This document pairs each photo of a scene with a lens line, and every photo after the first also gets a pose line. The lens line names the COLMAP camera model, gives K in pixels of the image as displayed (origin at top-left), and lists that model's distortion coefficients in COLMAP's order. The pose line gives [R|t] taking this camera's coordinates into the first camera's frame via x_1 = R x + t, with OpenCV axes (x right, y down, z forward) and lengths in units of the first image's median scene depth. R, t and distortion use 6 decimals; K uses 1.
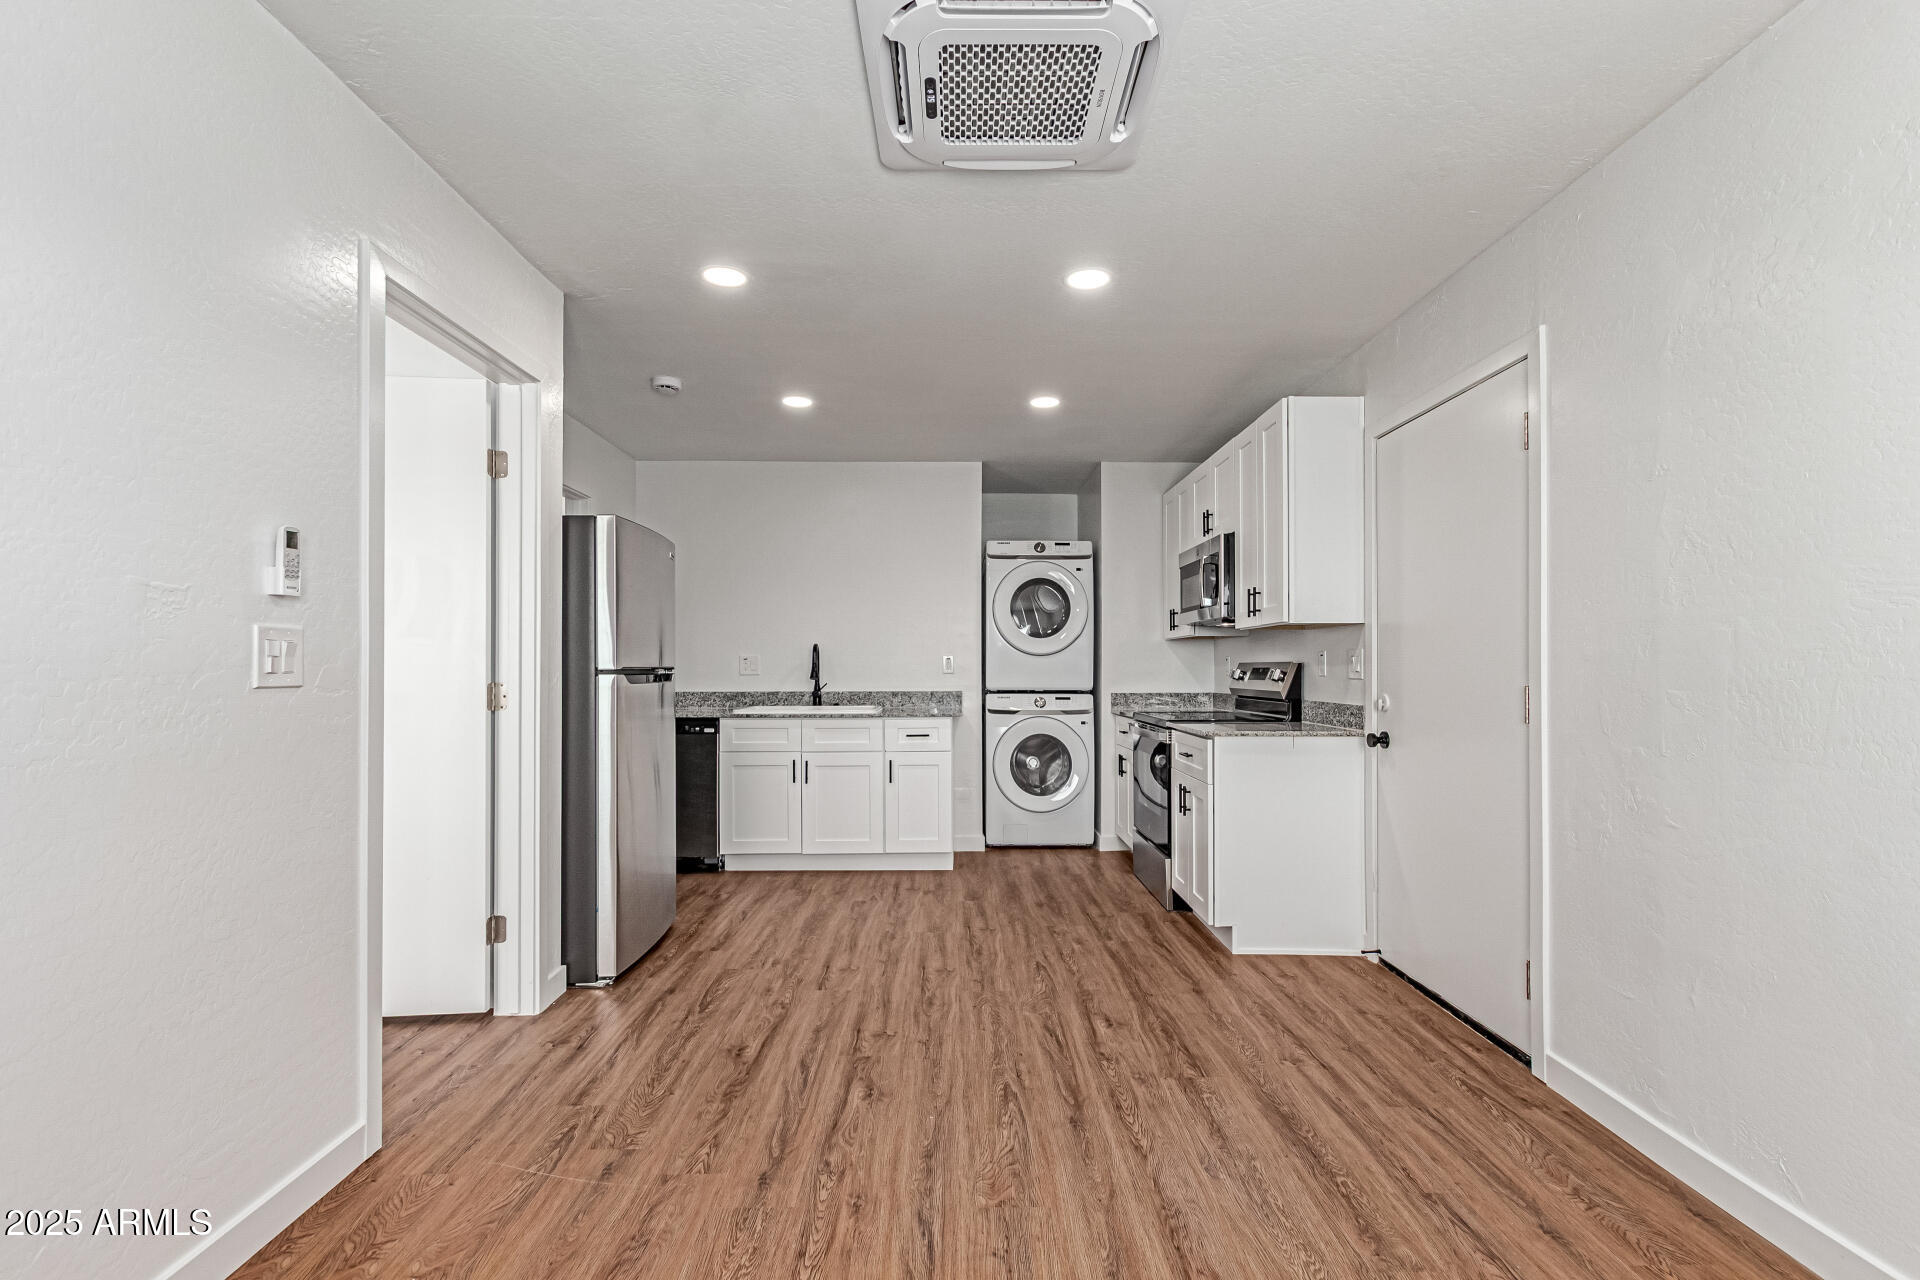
lens RADIAL K [[883.4, 0, 969.2], [0, 883.4, 661.3], [0, 0, 1]] dist [0.000639, -0.000986]
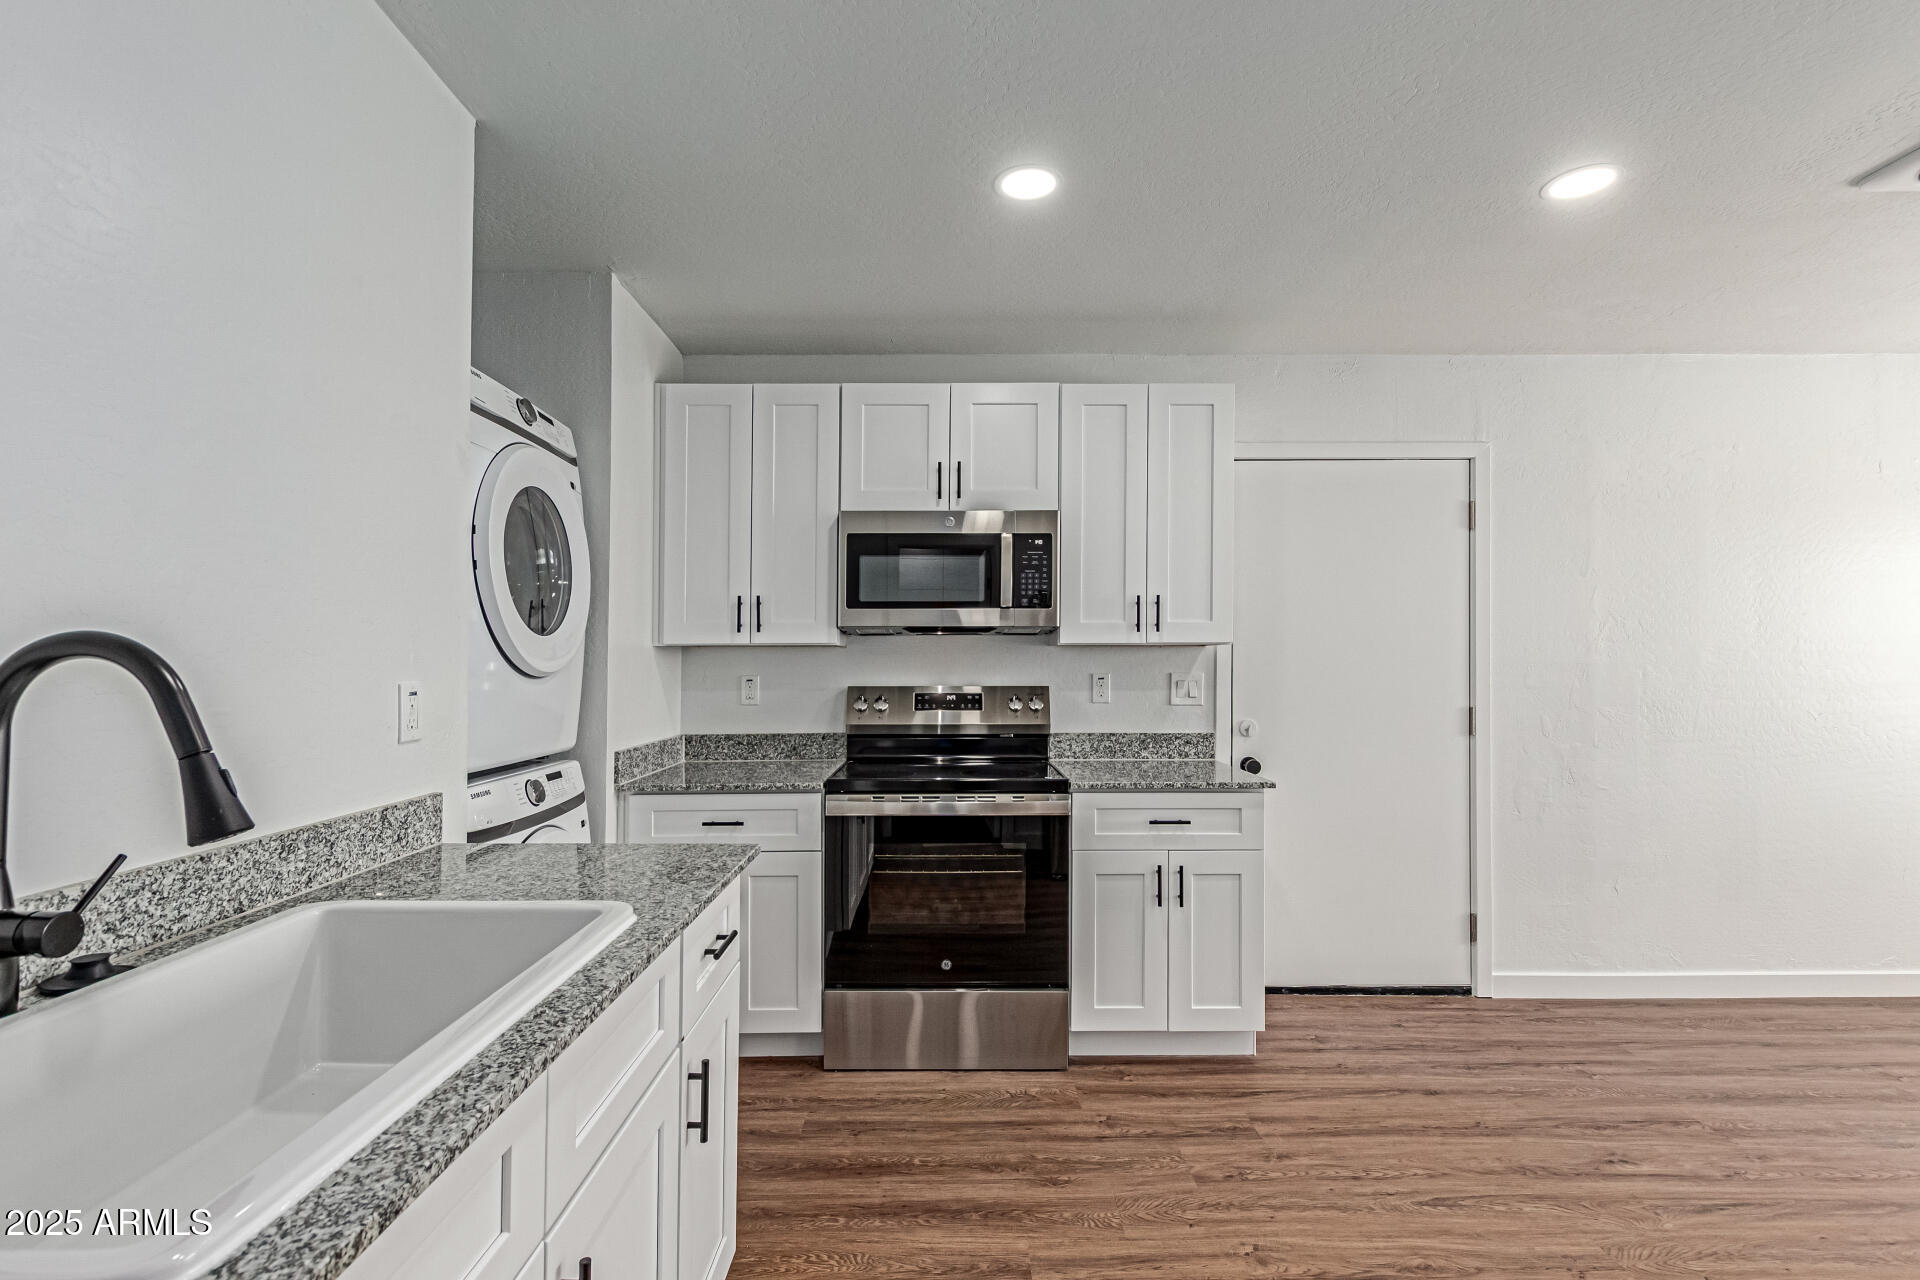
lens RADIAL K [[883.4, 0, 969.2], [0, 883.4, 661.3], [0, 0, 1]] dist [0.000639, -0.000986]
pose [[0.025231, -0.006541, 0.999660, -0.713570], [-0.006834, 0.999954, 0.006716, -0.045082], [-0.999658, -0.007001, 0.025185, 1.730086]]
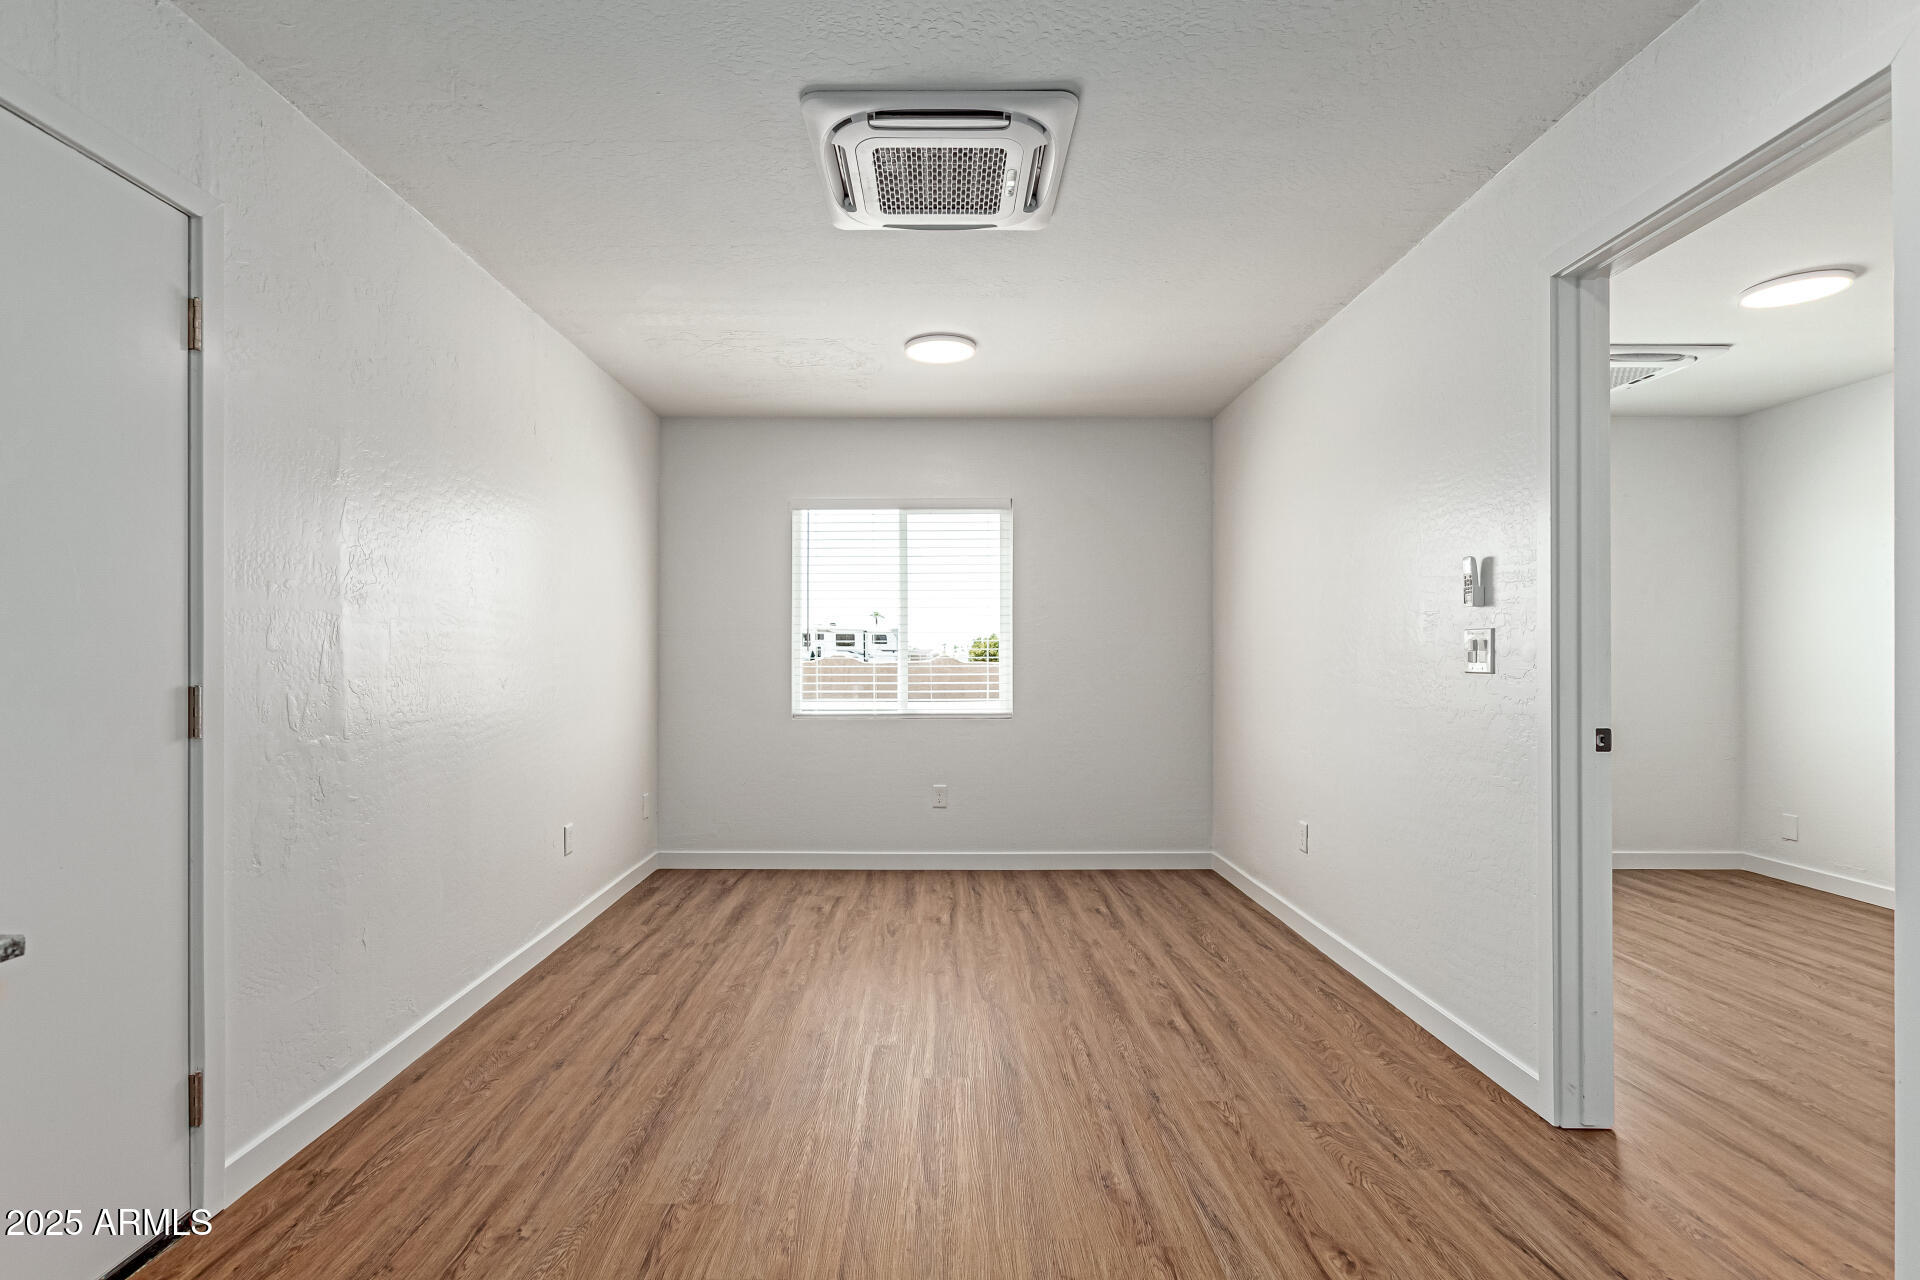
lens RADIAL K [[893.9, 0, 894.0], [0, 893.9, 662.1], [0, 0, 1]] dist [-0.000190, -0.000175]
pose [[-0.997939, 0.000529, 0.064173, 0.027201], [0.000425, 0.999999, -0.001637, 0.009232], [-0.064174, -0.001607, -0.997937, 1.683459]]
